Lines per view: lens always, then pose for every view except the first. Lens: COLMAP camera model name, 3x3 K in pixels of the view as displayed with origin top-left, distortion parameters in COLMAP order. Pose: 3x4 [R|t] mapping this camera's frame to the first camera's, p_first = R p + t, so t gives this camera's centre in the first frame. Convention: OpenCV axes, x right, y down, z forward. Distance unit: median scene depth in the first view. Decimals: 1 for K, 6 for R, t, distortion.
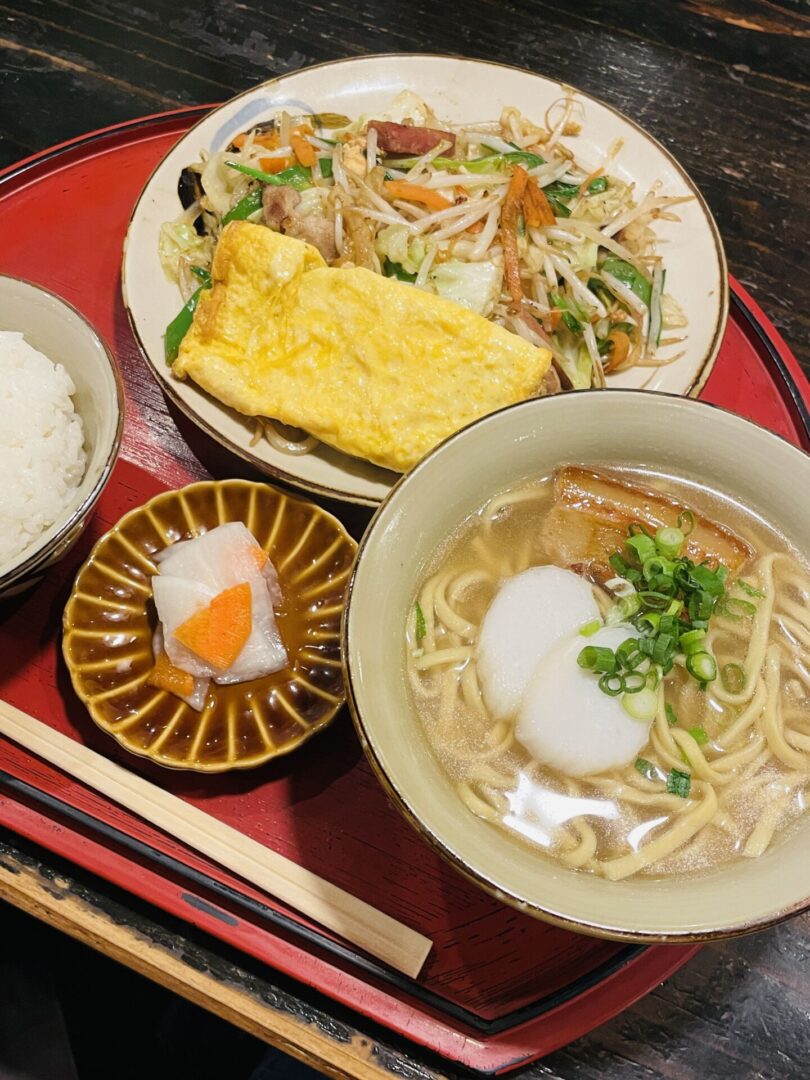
lens RADIAL K [[1062.4, 0, 405.0], [0, 1062.4, 540.0], [0, 0, 1]] dist [0.104771, -0.199245]
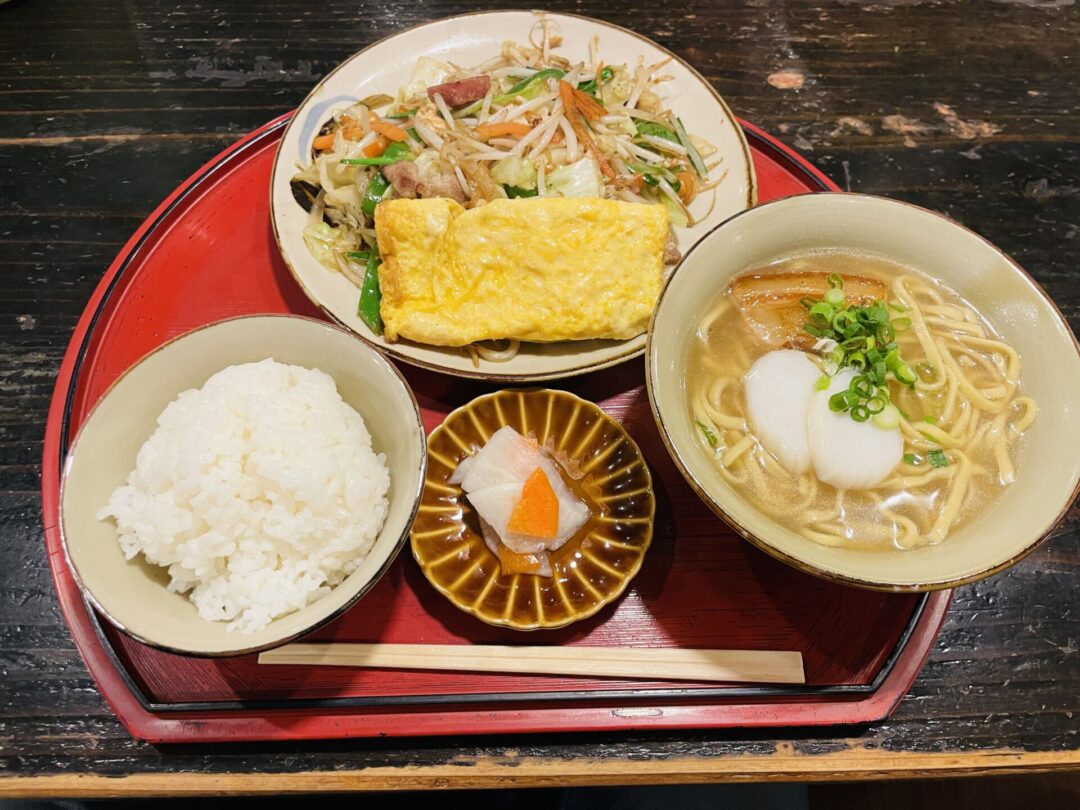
lens RADIAL K [[824.5, 0, 540.0], [0, 824.5, 405.0], [0, 0, 1]] dist [0.105161, -0.175075]
pose [[0.890802, -0.415024, 0.185006, -0.276100], [0.408788, 0.909744, 0.072521, -0.089019], [-0.198406, 0.011026, 0.980058, 0.053296]]
